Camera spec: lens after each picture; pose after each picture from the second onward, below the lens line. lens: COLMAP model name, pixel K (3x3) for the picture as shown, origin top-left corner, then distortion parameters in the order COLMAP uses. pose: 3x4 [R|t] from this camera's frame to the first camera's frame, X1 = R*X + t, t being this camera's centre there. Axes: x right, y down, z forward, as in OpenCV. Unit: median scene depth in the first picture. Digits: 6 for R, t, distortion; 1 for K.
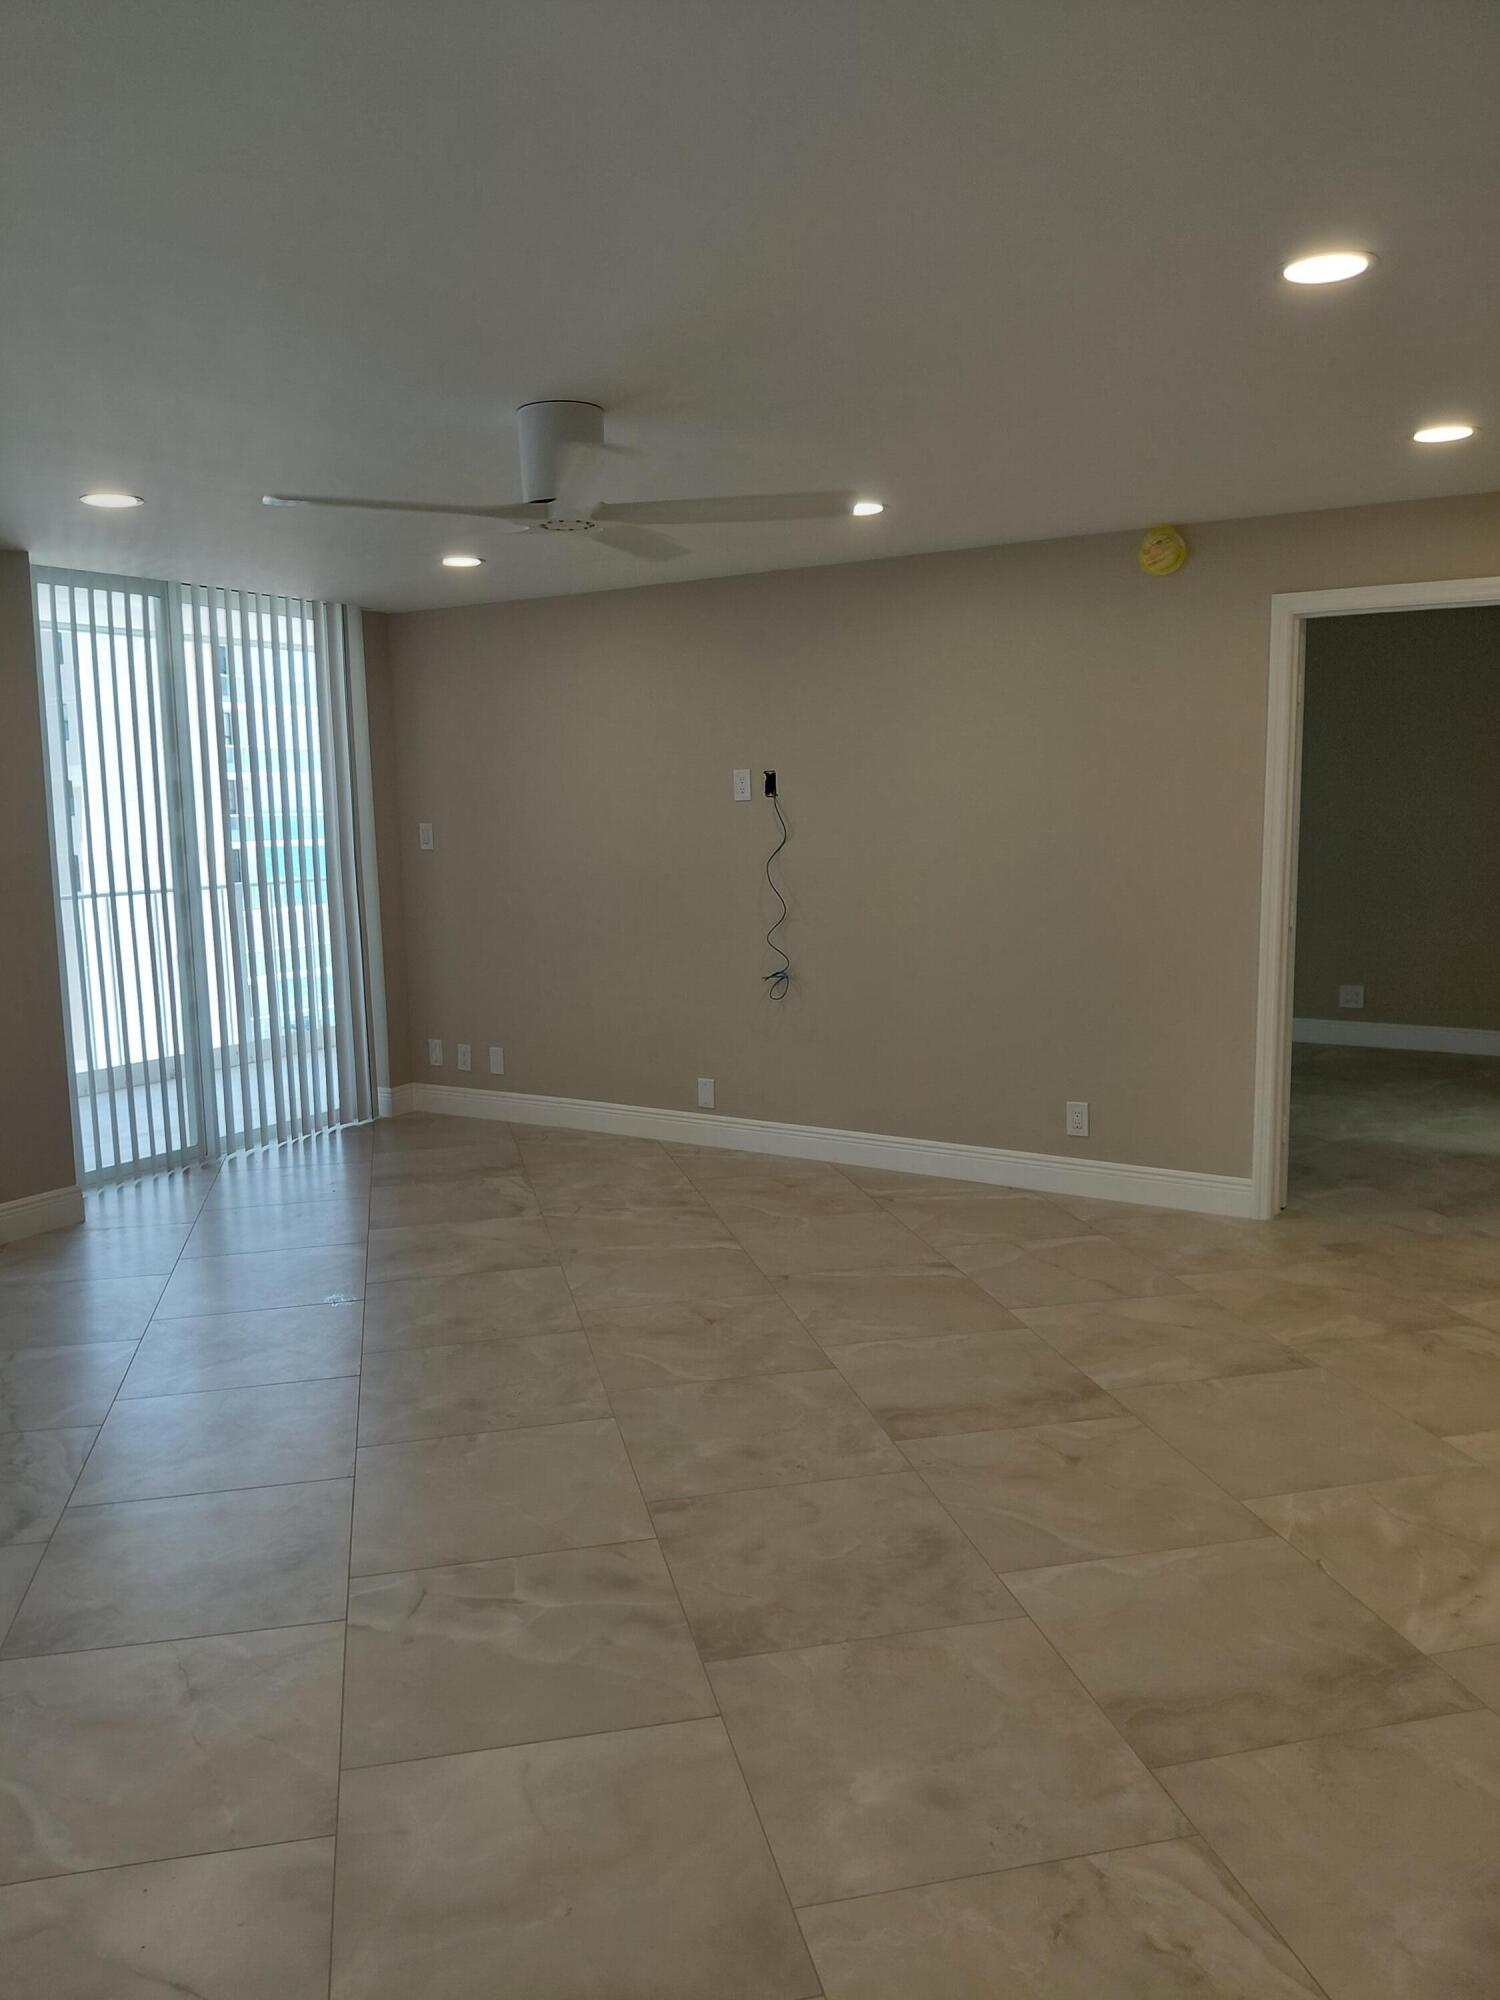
lens RADIAL K [[1475.0, 0, 750.0], [0, 1475.0, 1000.0], [0, 0, 1]] dist [0.087329, -0.200712]
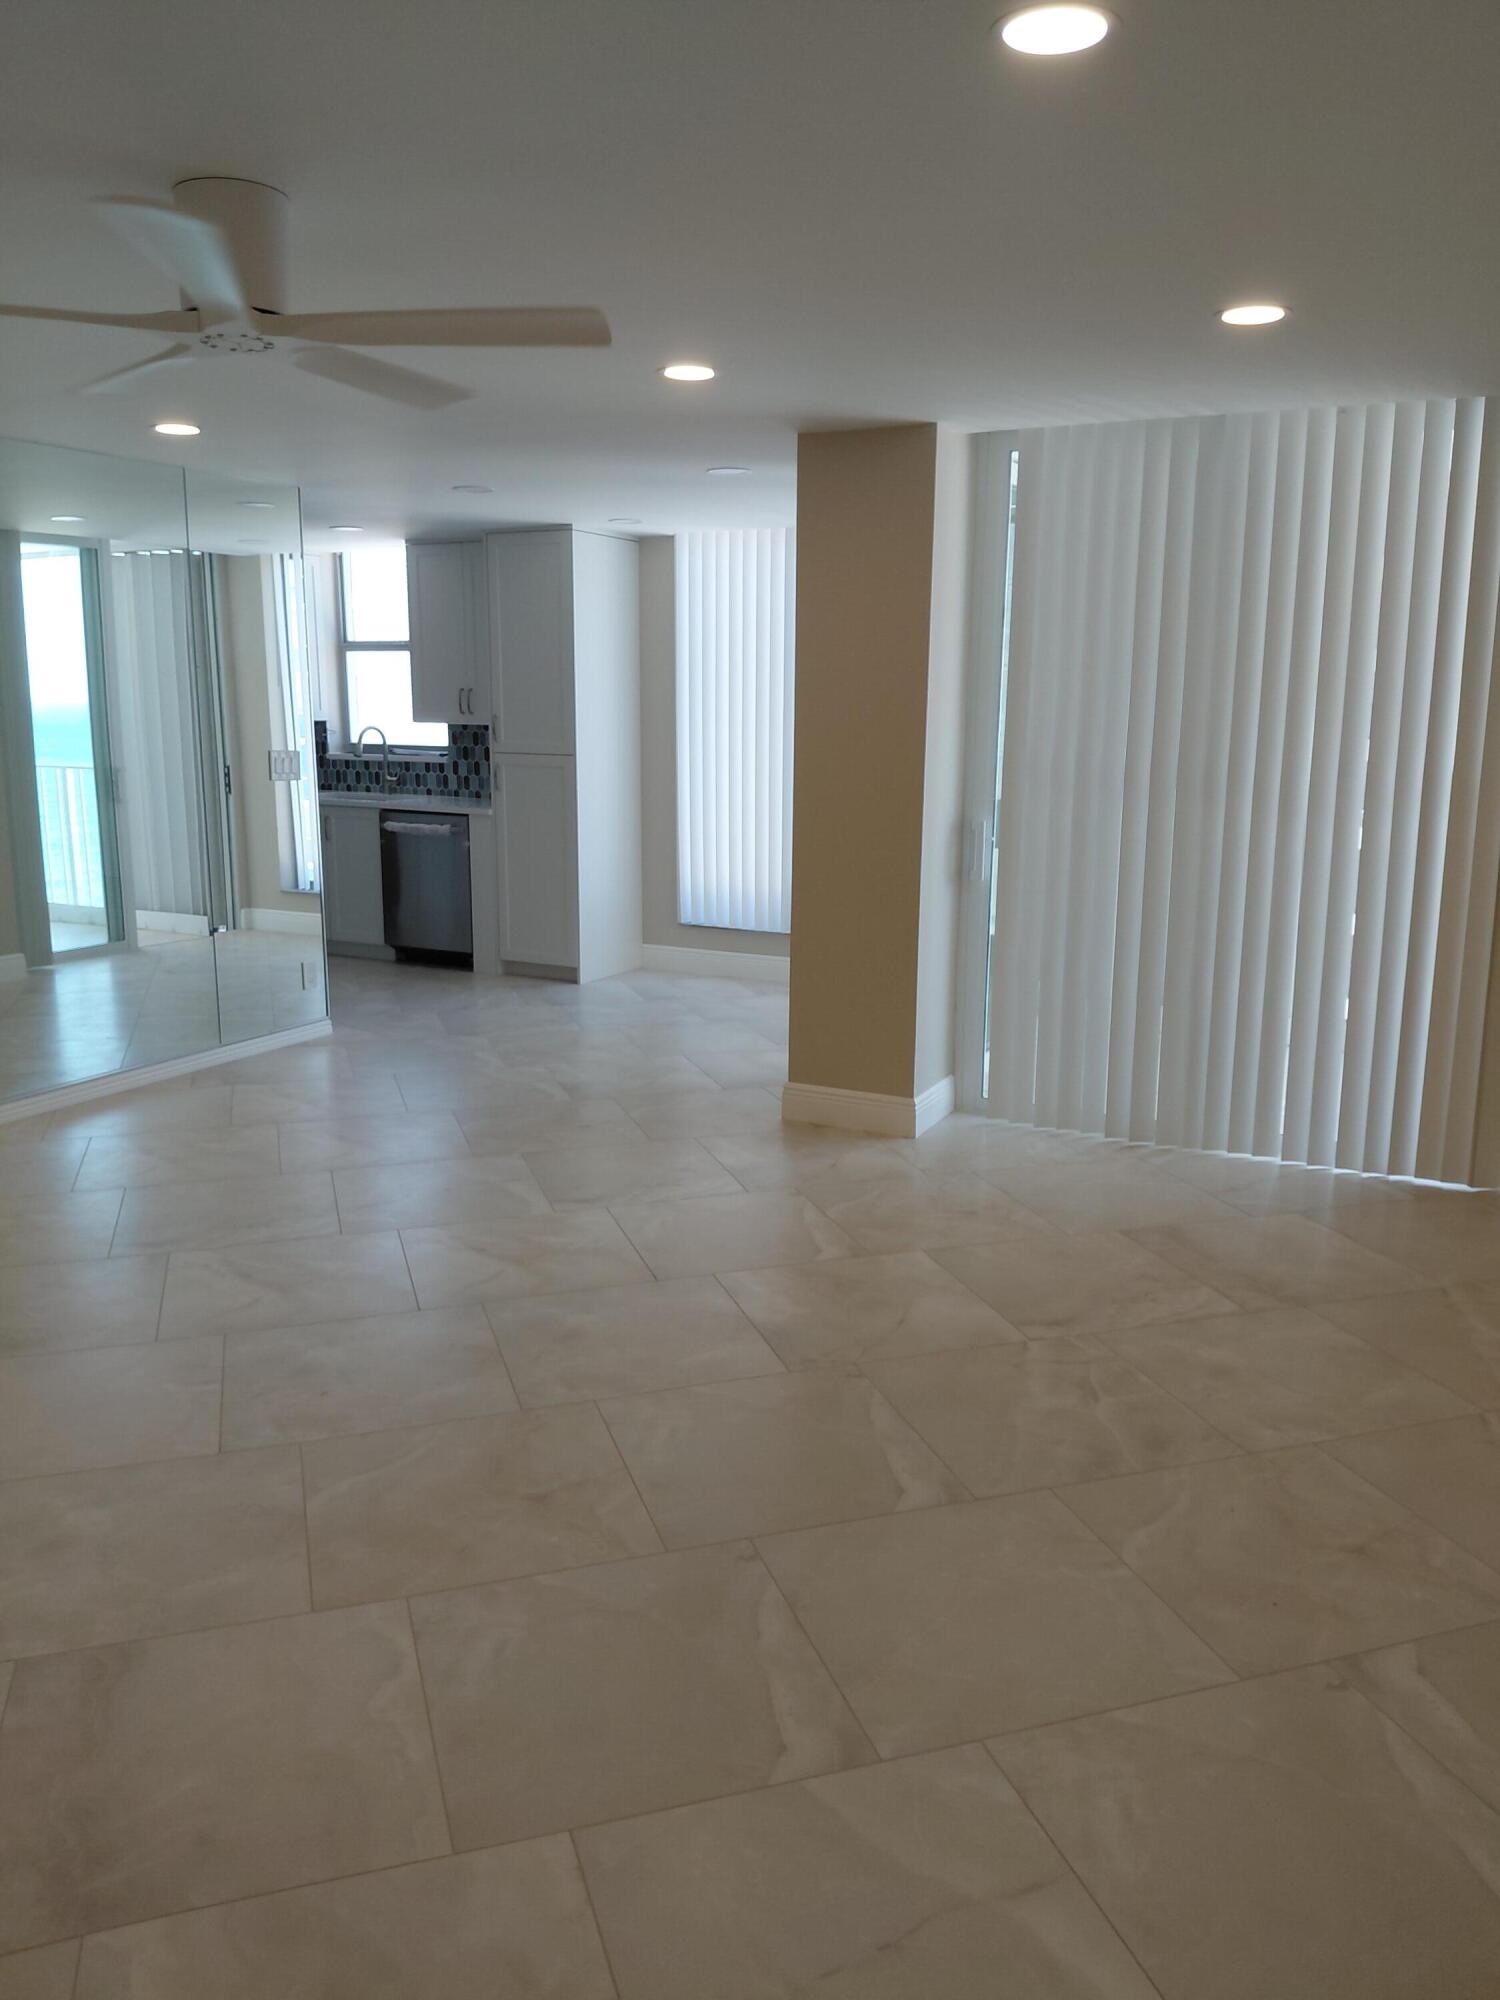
lens RADIAL K [[1475.0, 0, 750.0], [0, 1475.0, 1000.0], [0, 0, 1]] dist [0.087329, -0.200712]
pose [[0.097561, 0.223012, -0.969921, 0.535924], [-0.153947, 0.966222, 0.206676, -0.141798], [0.983251, 0.129153, 0.128598, 0.892965]]
